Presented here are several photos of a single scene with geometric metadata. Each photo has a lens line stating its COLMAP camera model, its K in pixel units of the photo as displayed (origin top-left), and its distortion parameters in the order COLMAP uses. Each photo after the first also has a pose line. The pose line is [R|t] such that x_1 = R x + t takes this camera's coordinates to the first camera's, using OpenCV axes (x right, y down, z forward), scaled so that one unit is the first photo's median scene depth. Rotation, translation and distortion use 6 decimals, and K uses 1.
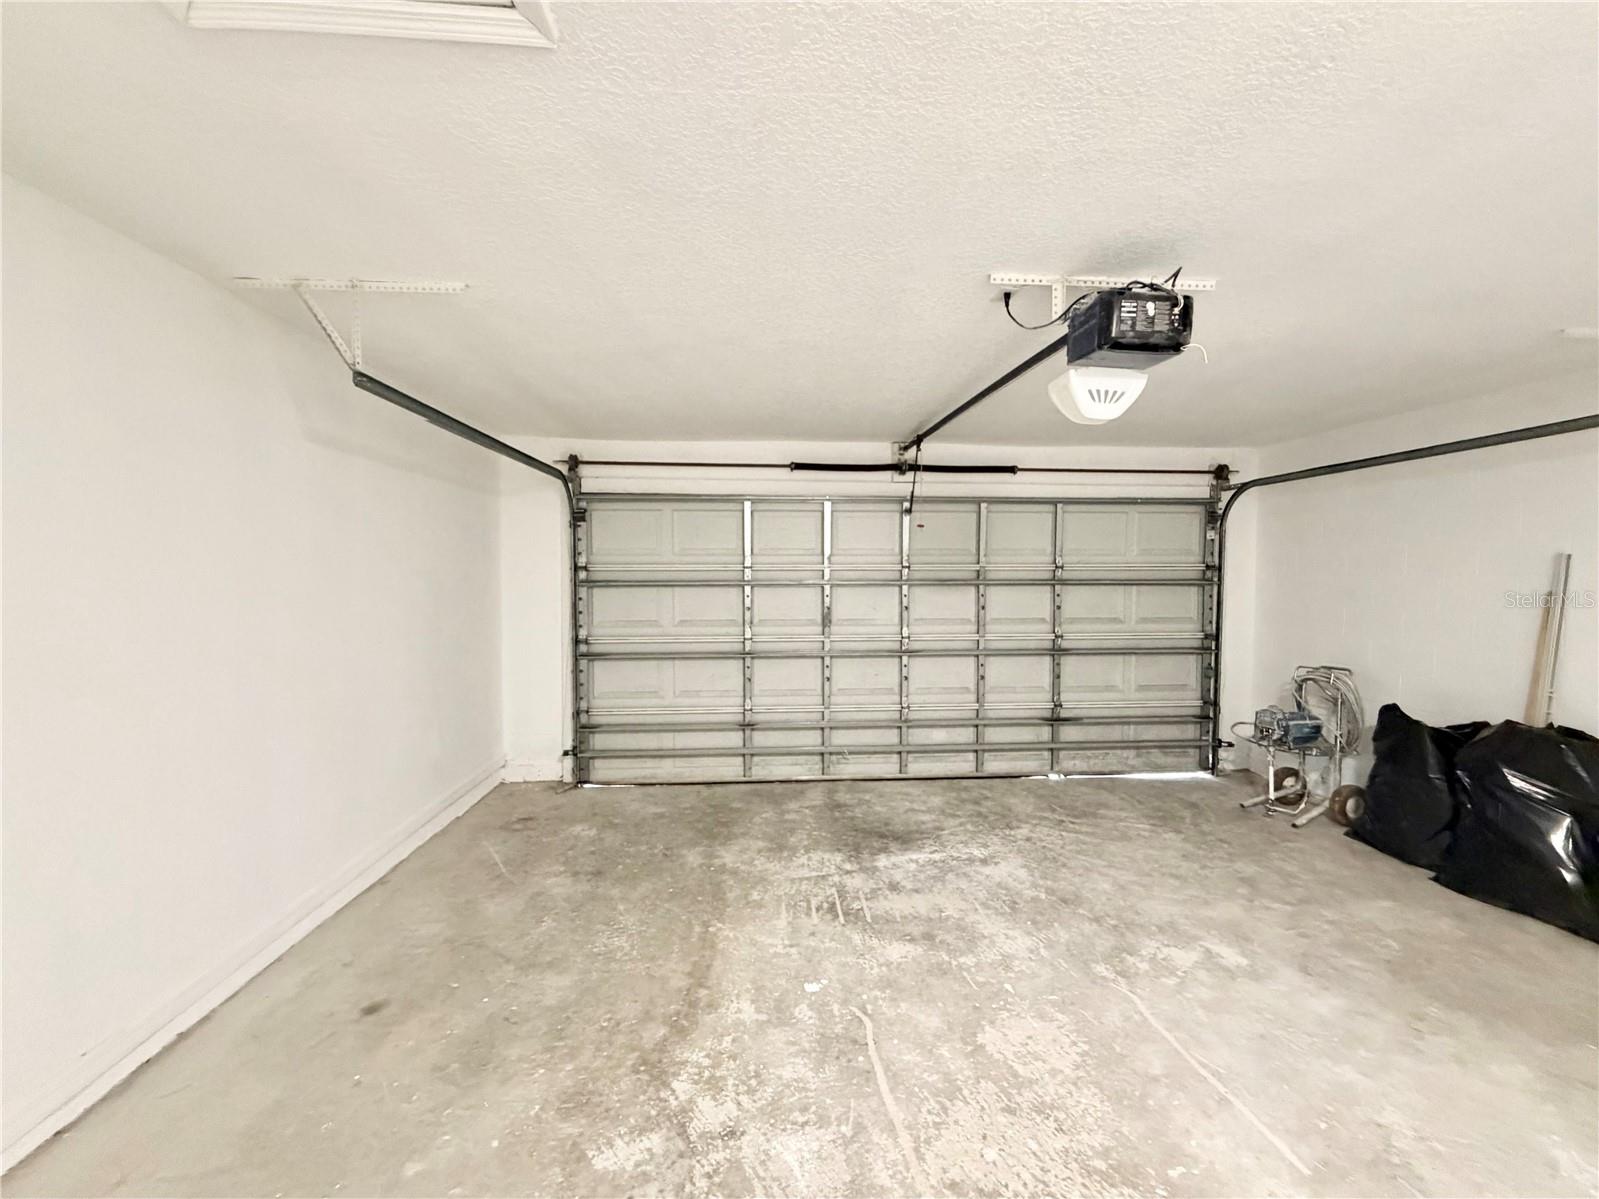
lens RADIAL K [[637.6, 0, 797.9], [0, 637.6, 598.1], [0, 0, 1]] dist [0.003612, -0.000249]
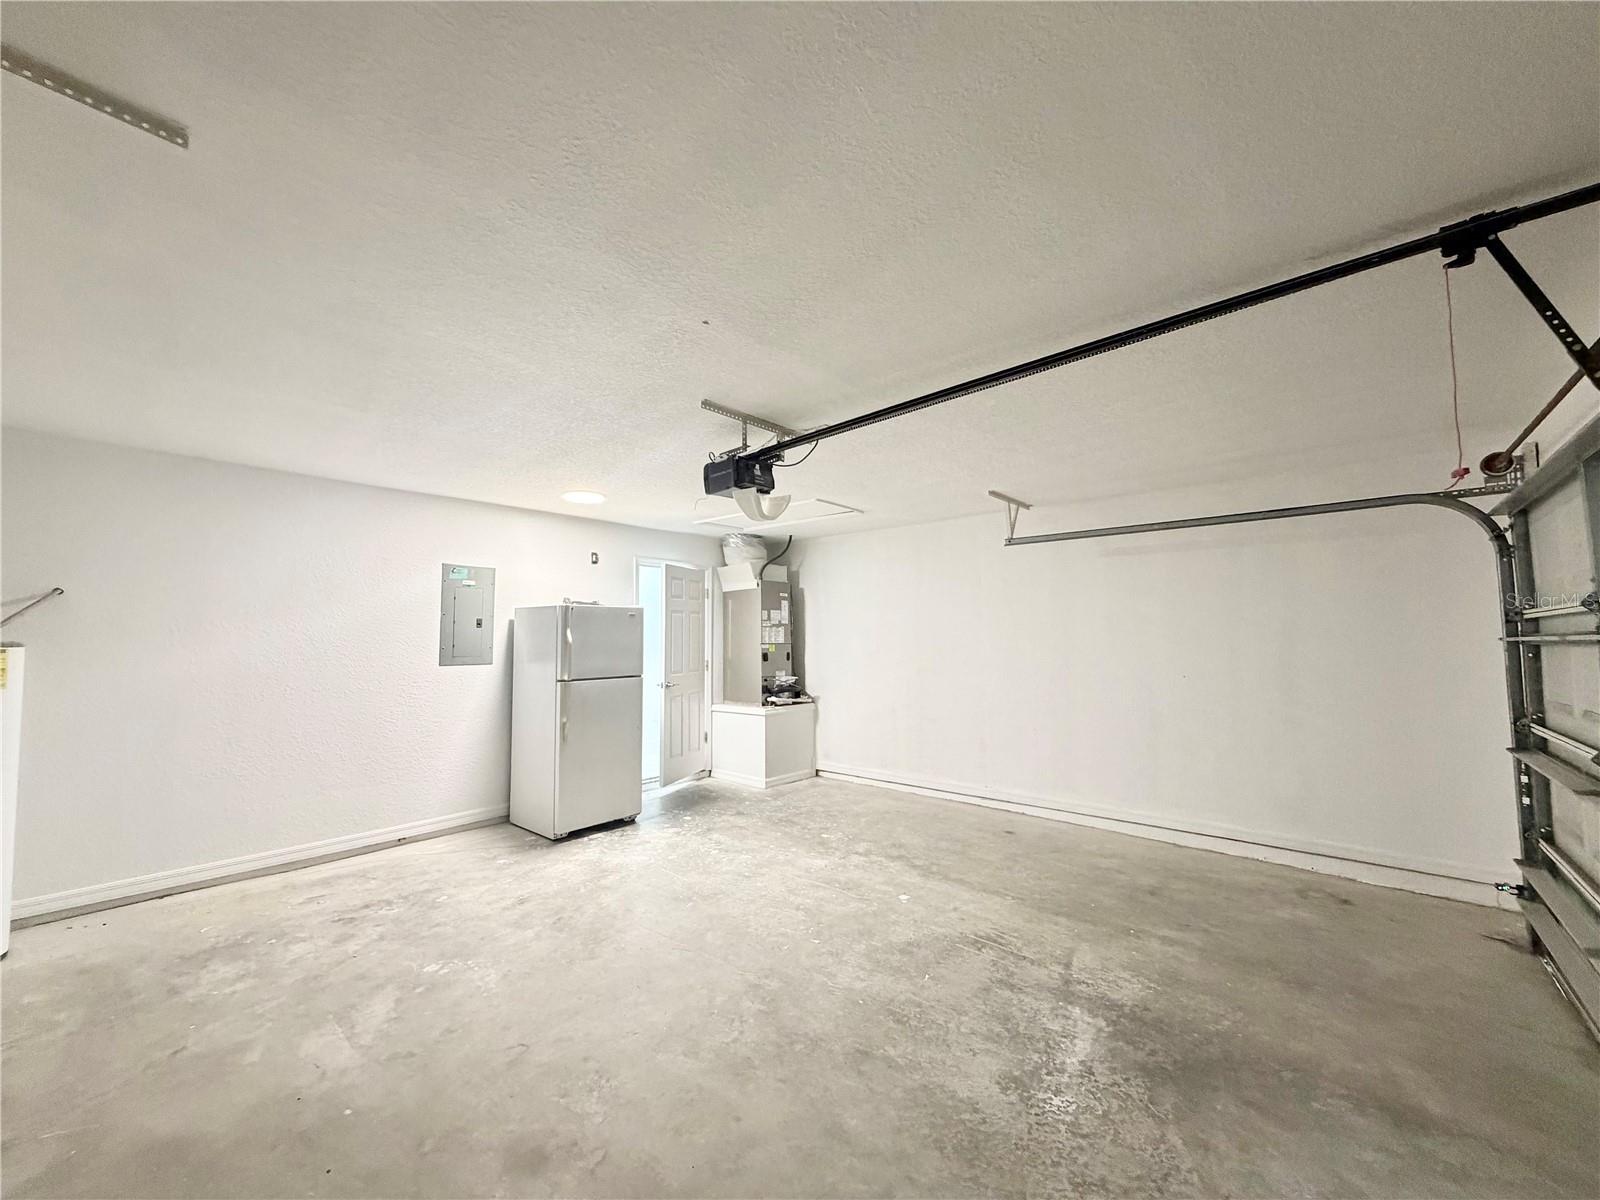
lens RADIAL K [[638.0, 0, 798.4], [0, 638.0, 598.6], [0, 0, 1]] dist [0.003612, -0.000249]
pose [[-0.686308, -0.047791, -0.725740, 0.985730], [-0.030190, 0.998851, -0.037226, -0.019730], [0.726685, -0.003638, -0.686962, 1.390425]]
